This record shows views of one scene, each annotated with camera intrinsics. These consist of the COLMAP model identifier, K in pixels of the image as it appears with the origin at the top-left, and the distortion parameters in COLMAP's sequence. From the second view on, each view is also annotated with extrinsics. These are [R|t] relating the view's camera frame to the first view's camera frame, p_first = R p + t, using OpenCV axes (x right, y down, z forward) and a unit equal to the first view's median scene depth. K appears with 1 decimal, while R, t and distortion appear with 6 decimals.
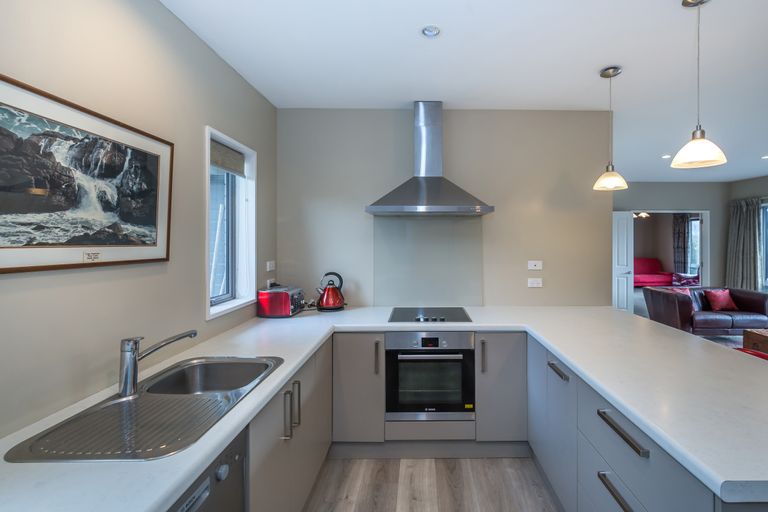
lens RADIAL K [[346.7, 0, 419.4], [0, 346.7, 239.9], [0, 0, 1]] dist [-0.004443, 0.000805]
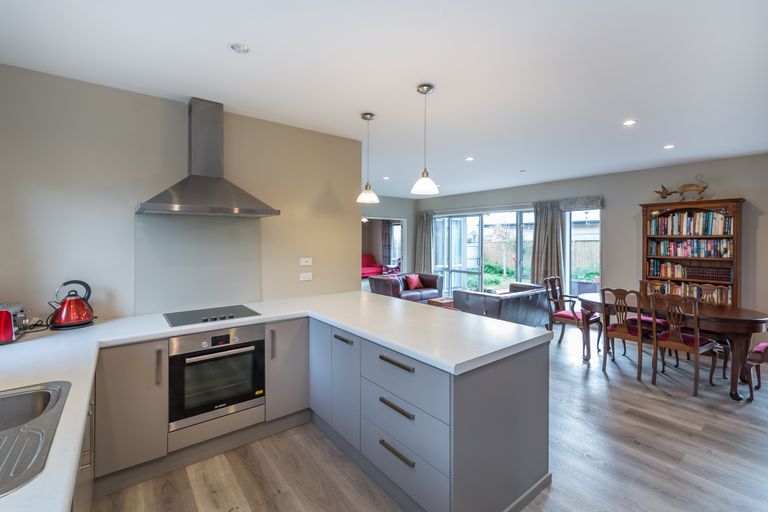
lens RADIAL K [[346.7, 0, 376.6], [0, 346.7, 241.7], [0, 0, 1]] dist [-0.004443, 0.000805]
pose [[0.797888, -0.005382, 0.602781, -0.212928], [0.002724, 0.999982, 0.005324, -0.000220], [-0.602799, -0.002606, 0.797889, -0.094009]]
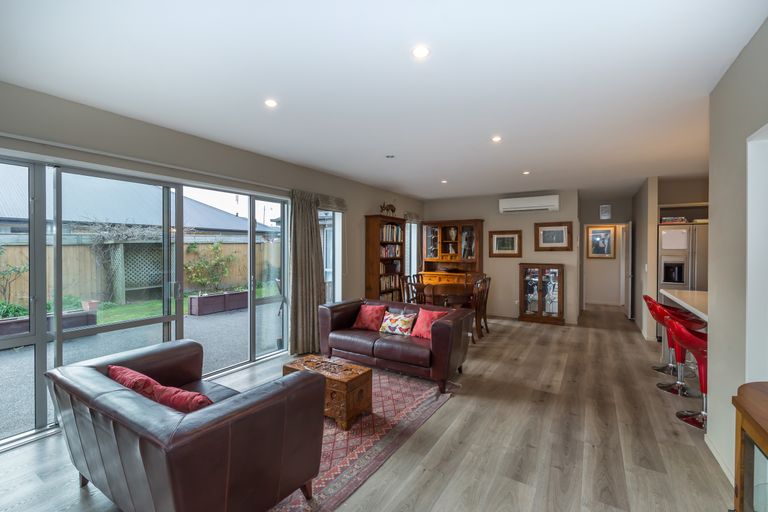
lens RADIAL K [[346.7, 0, 384.0], [0, 346.7, 251.2], [0, 0, 1]] dist [-0.004443, 0.000805]
pose [[-0.861192, -0.006812, 0.508234, 0.759131], [-0.000433, 0.999920, 0.012669, 0.015201], [-0.508280, 0.010690, -0.861126, 2.114878]]
